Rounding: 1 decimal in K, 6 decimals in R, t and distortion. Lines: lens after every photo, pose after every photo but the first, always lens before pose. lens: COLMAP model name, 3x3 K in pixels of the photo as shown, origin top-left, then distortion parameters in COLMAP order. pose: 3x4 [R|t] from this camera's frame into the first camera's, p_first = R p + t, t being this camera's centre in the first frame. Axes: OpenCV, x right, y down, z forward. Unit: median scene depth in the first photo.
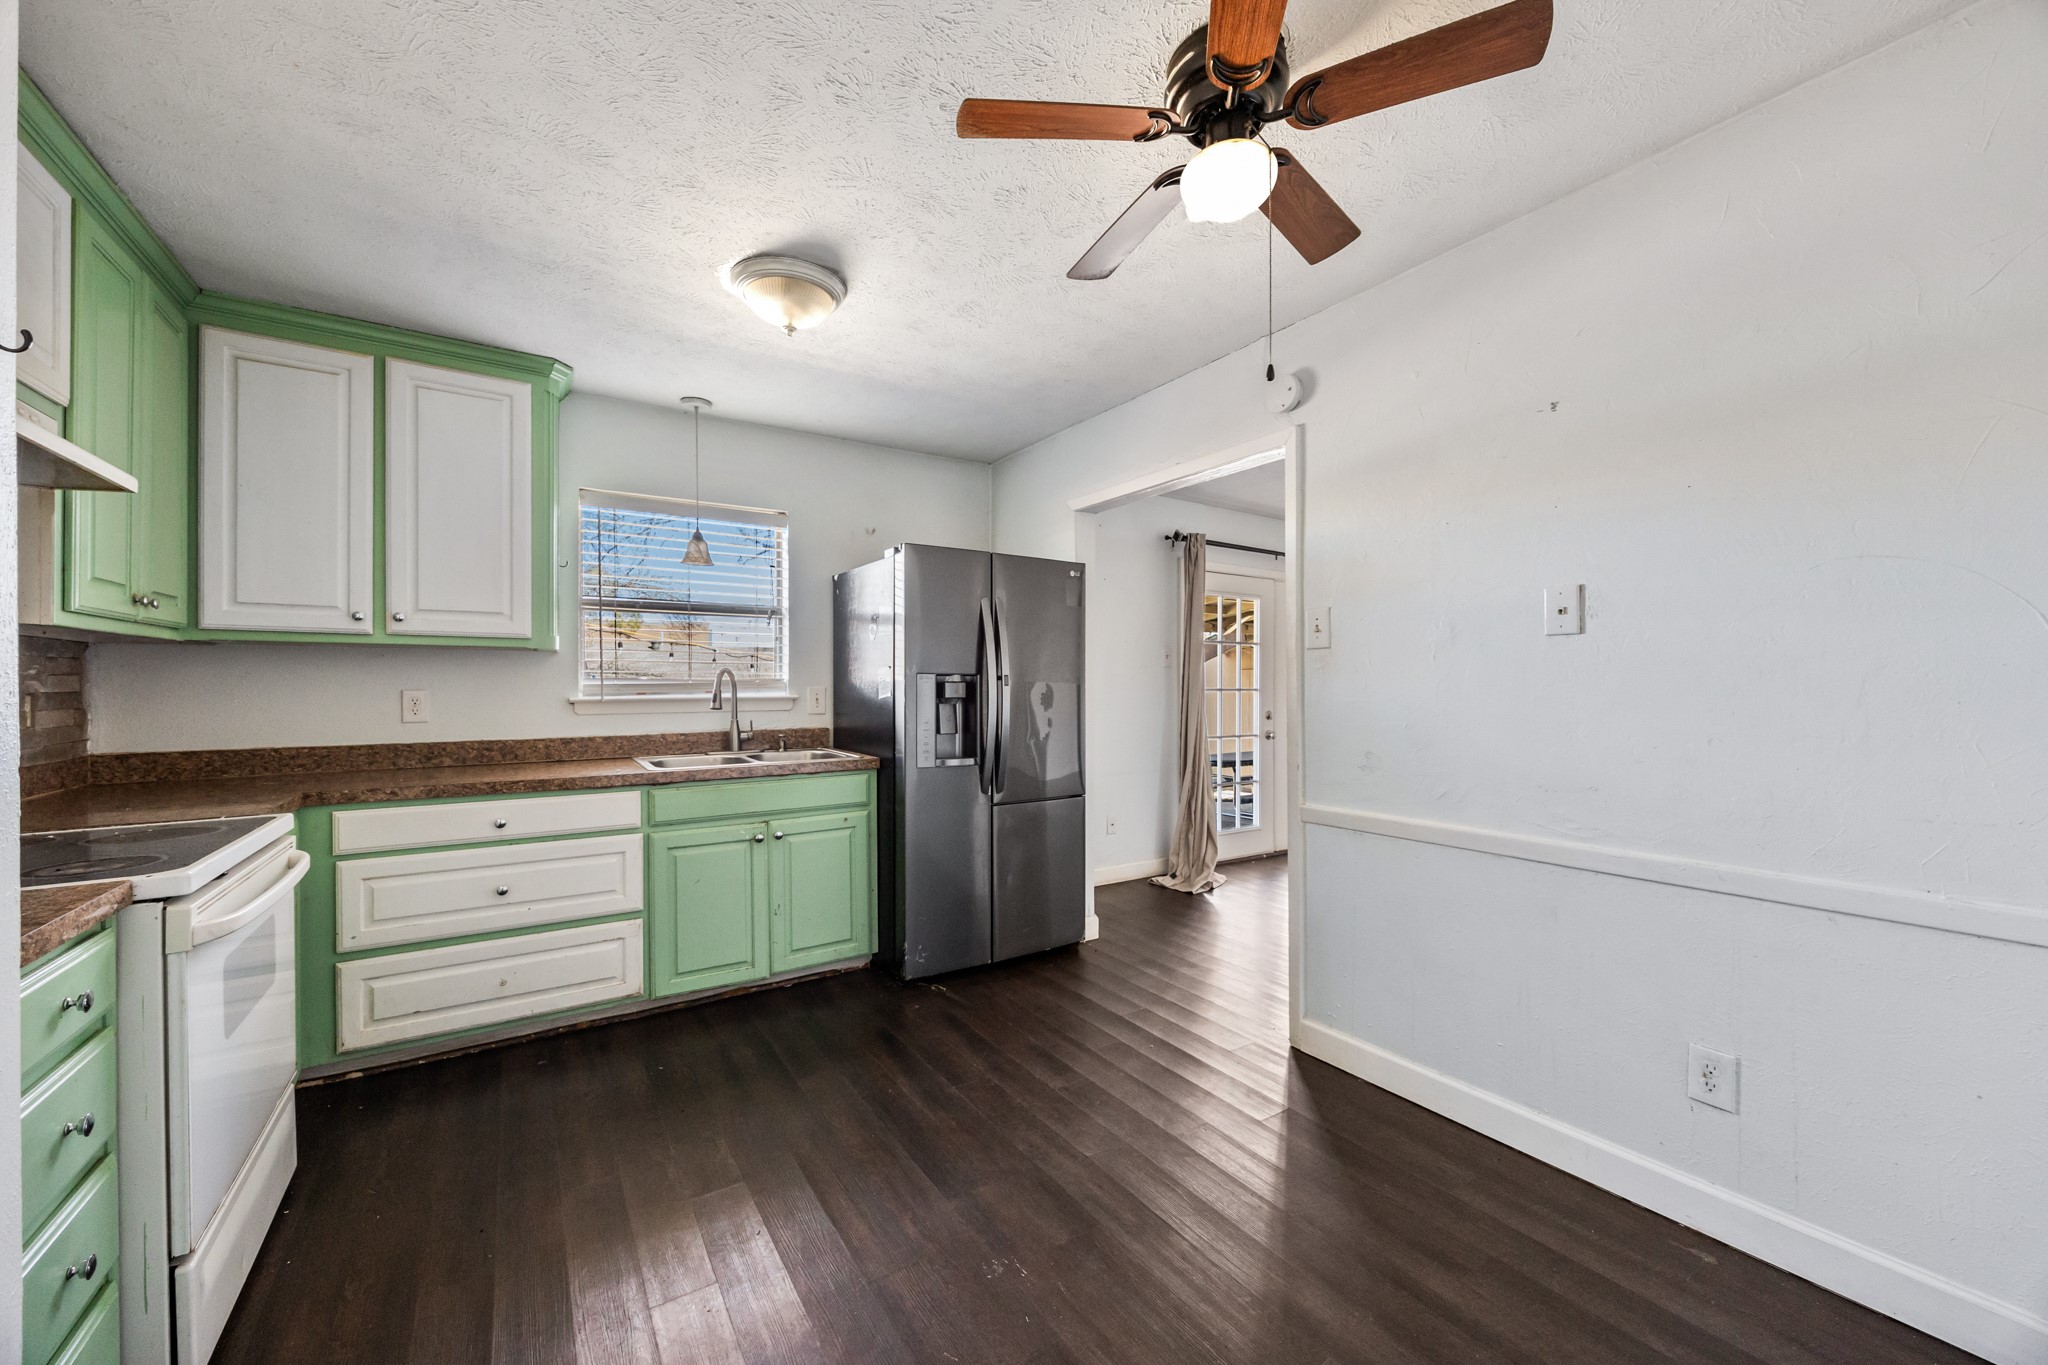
lens RADIAL K [[781.2, 0, 1016.4], [0, 781.2, 687.3], [0, 0, 1]] dist [-0.002884, 0.000019]
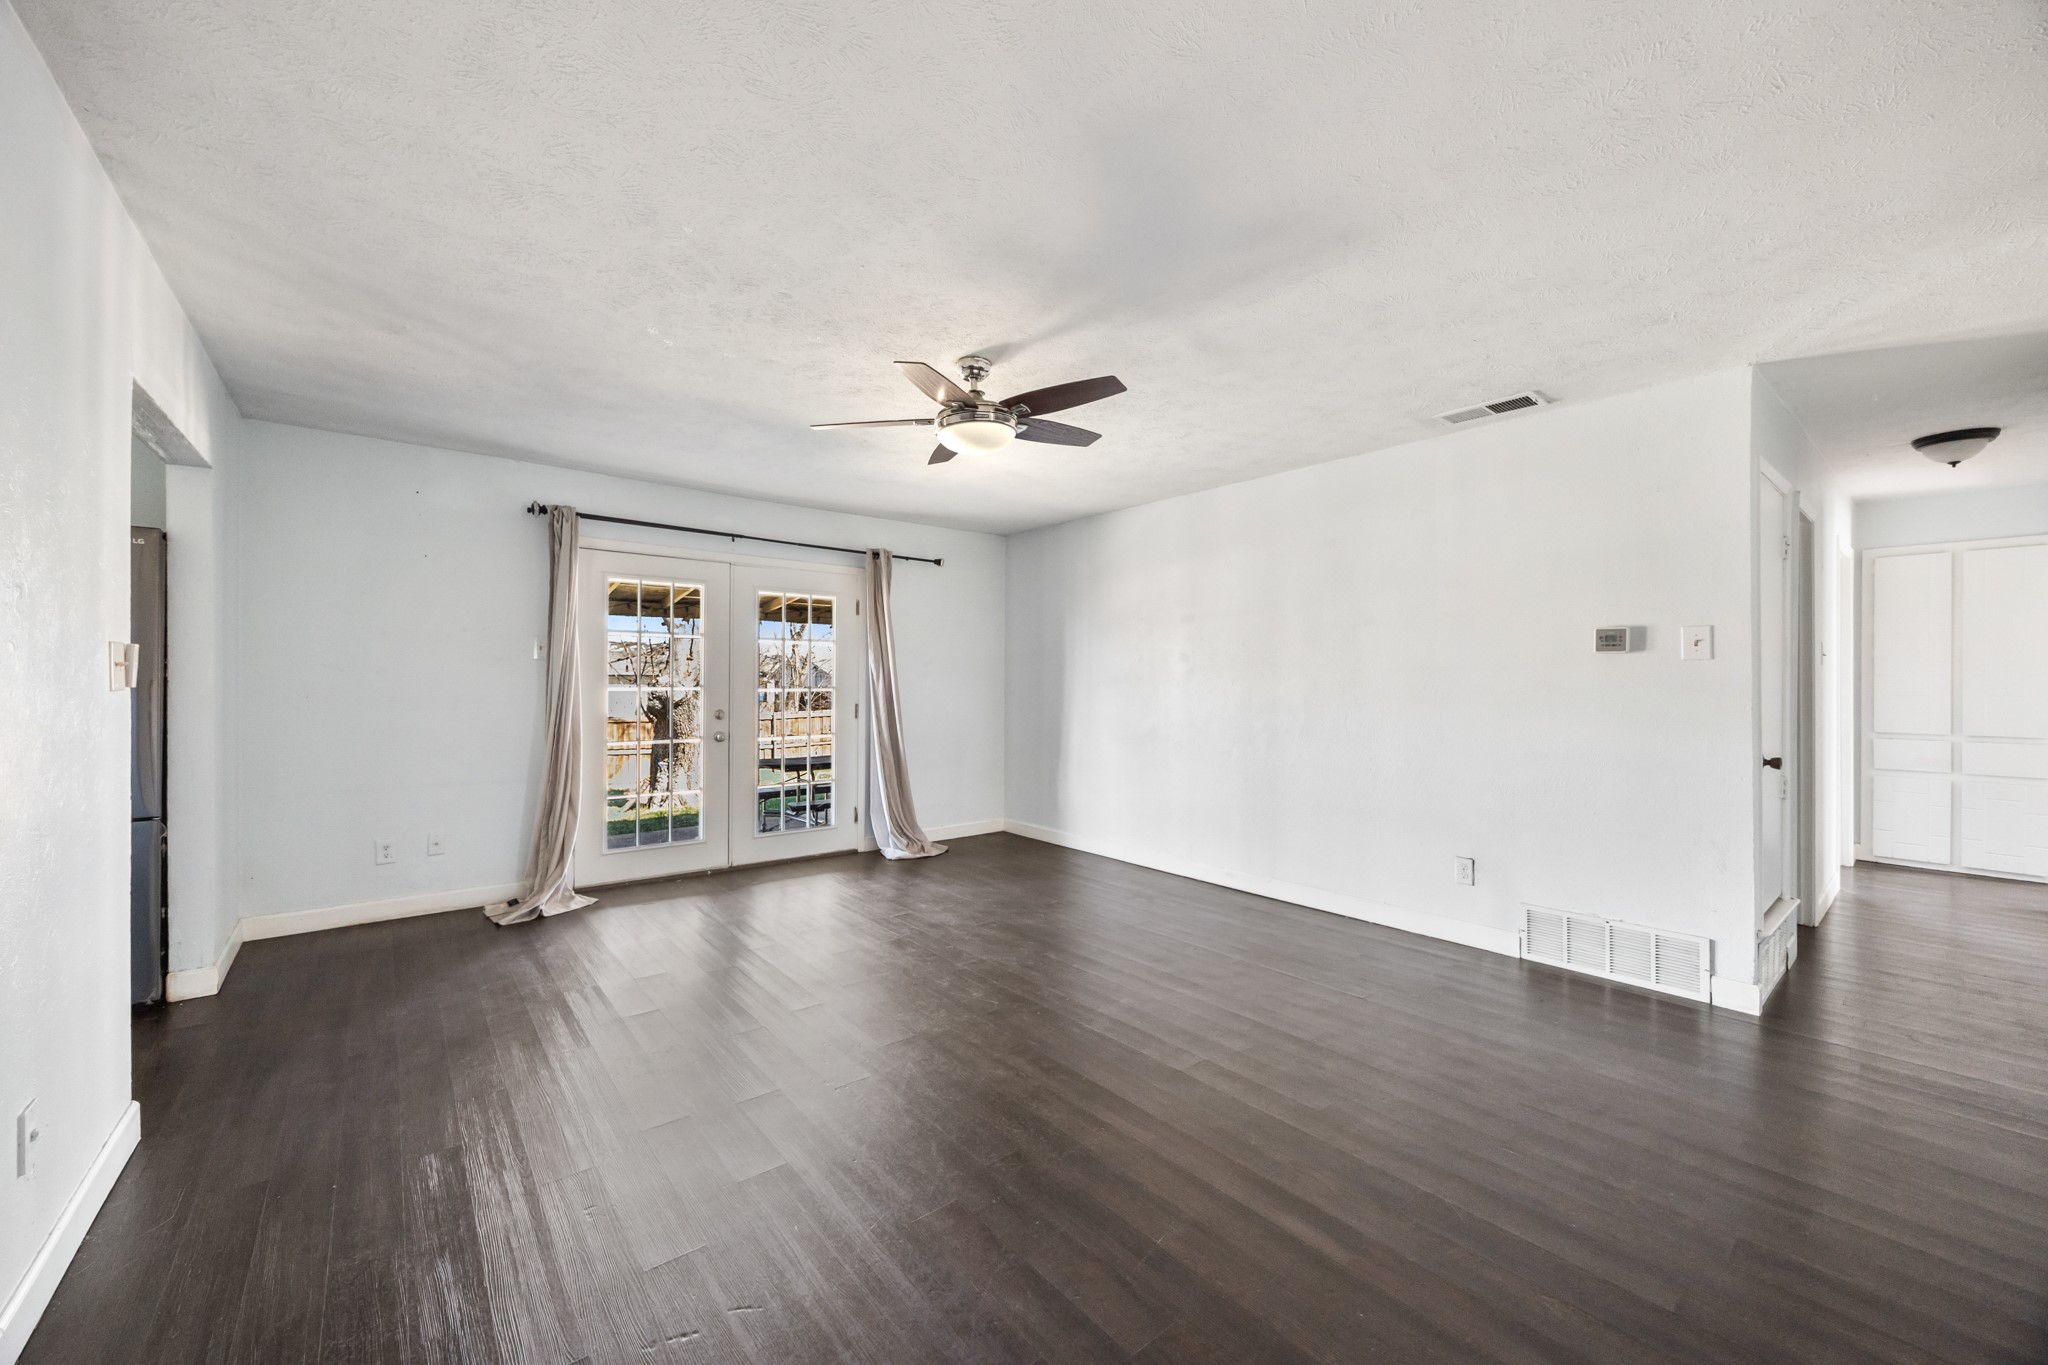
lens RADIAL K [[781.2, 0, 1029.7], [0, 781.2, 677.8], [0, 0, 1]] dist [-0.002884, 0.000019]
pose [[0.991126, 0.003960, 0.132864, 1.073648], [-0.002150, 0.999903, -0.013761, 0.009731], [-0.132906, 0.013353, 0.991039, 0.119431]]
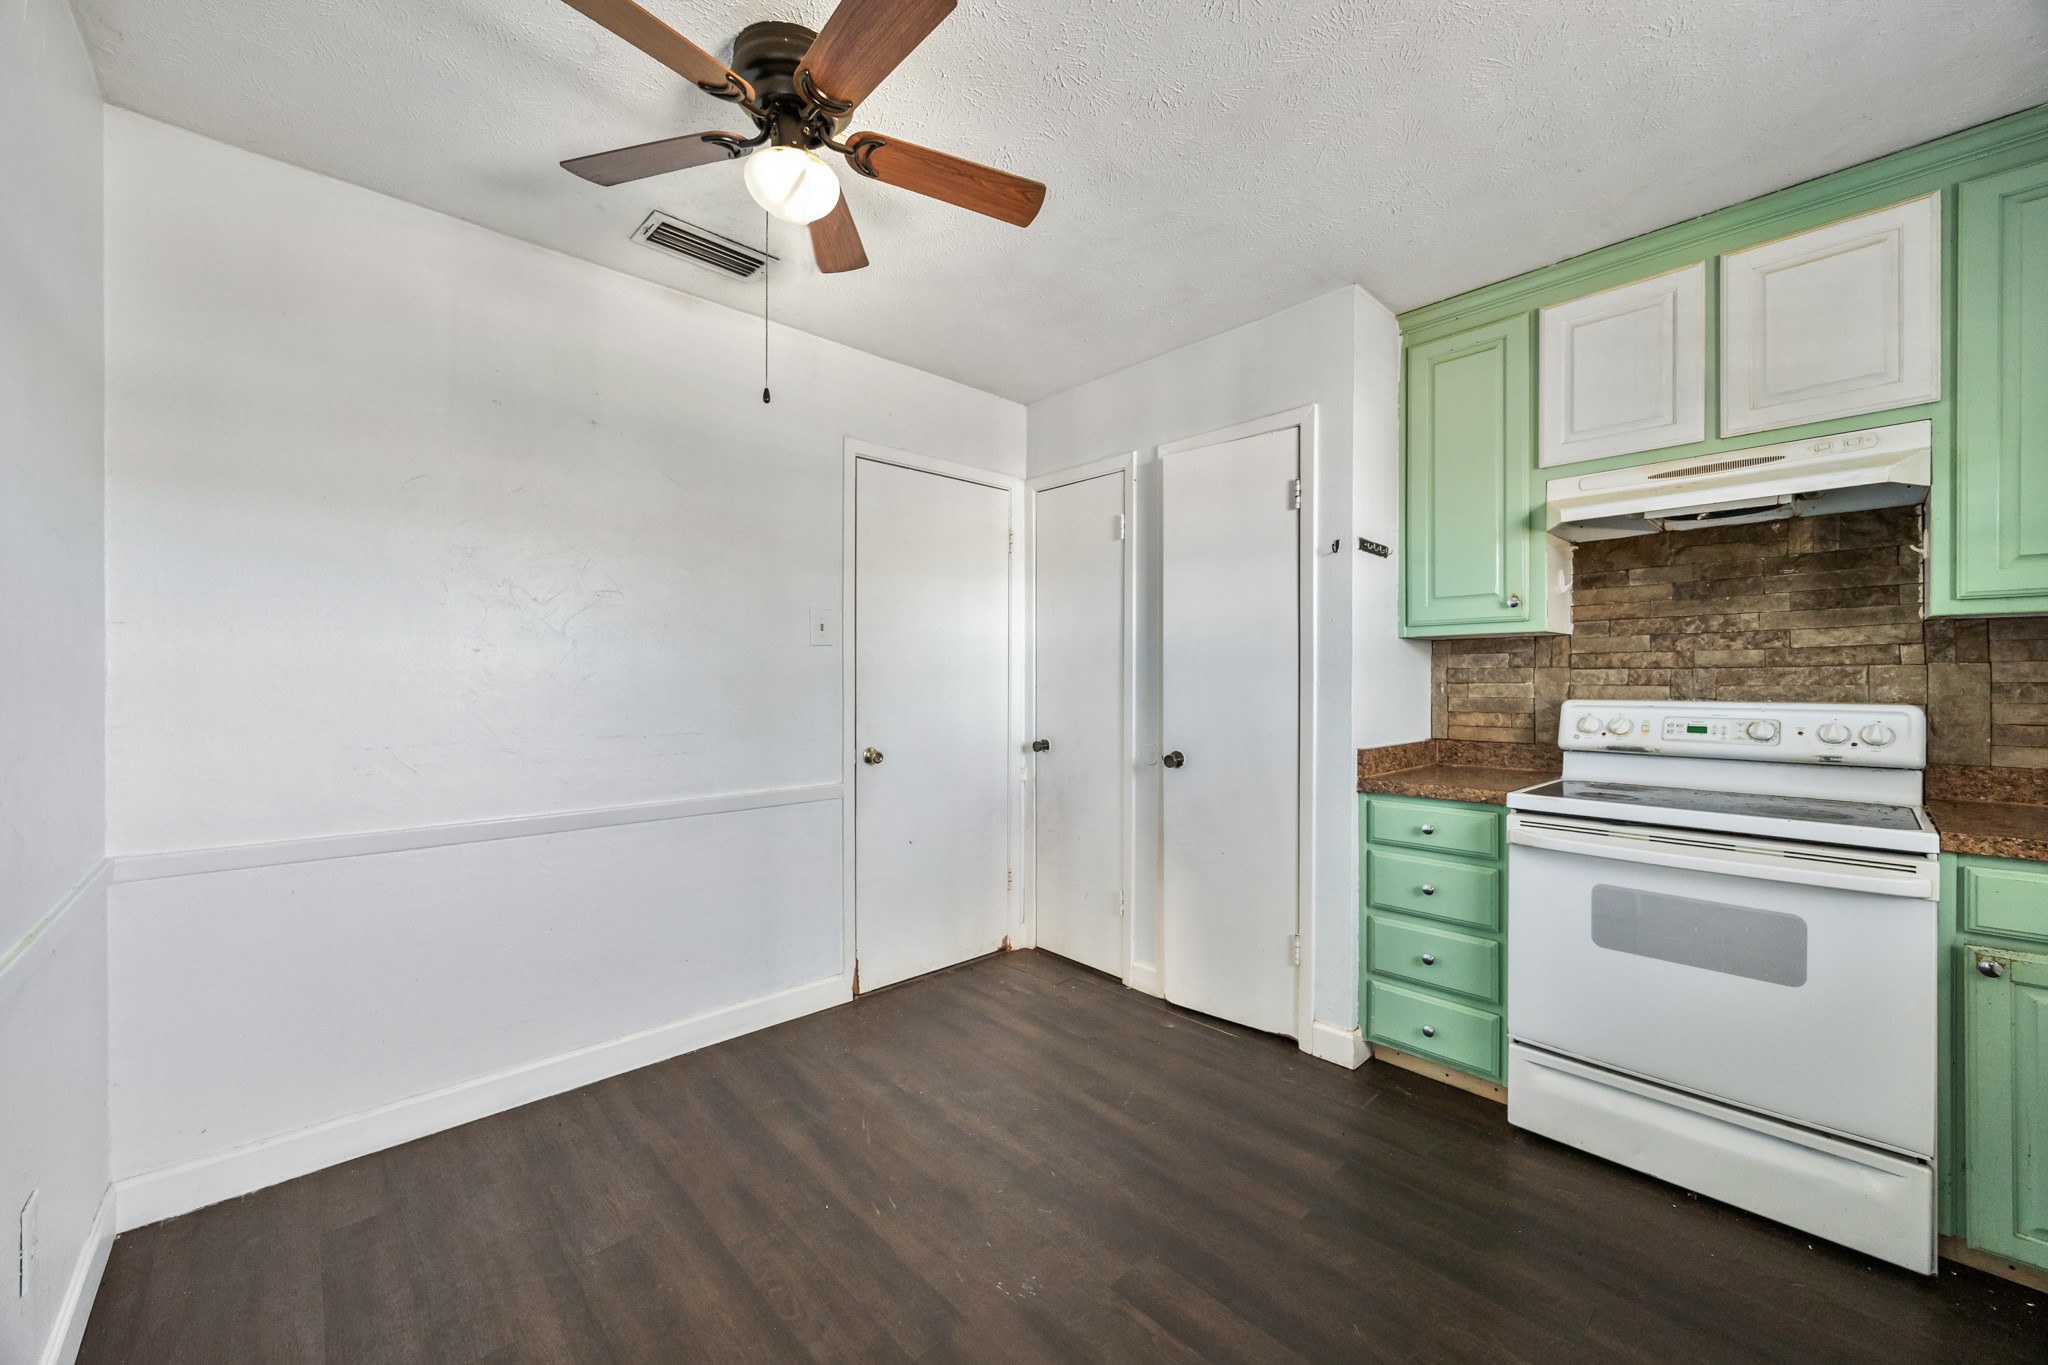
lens RADIAL K [[781.2, 0, 1039.7], [0, 781.2, 683.0], [0, 0, 1]] dist [-0.002884, 0.000019]
pose [[-0.977994, 0.006092, -0.208544, 0.089318], [0.003680, 0.999922, 0.011949, -0.004351], [0.208601, 0.010919, -0.977940, 1.078081]]
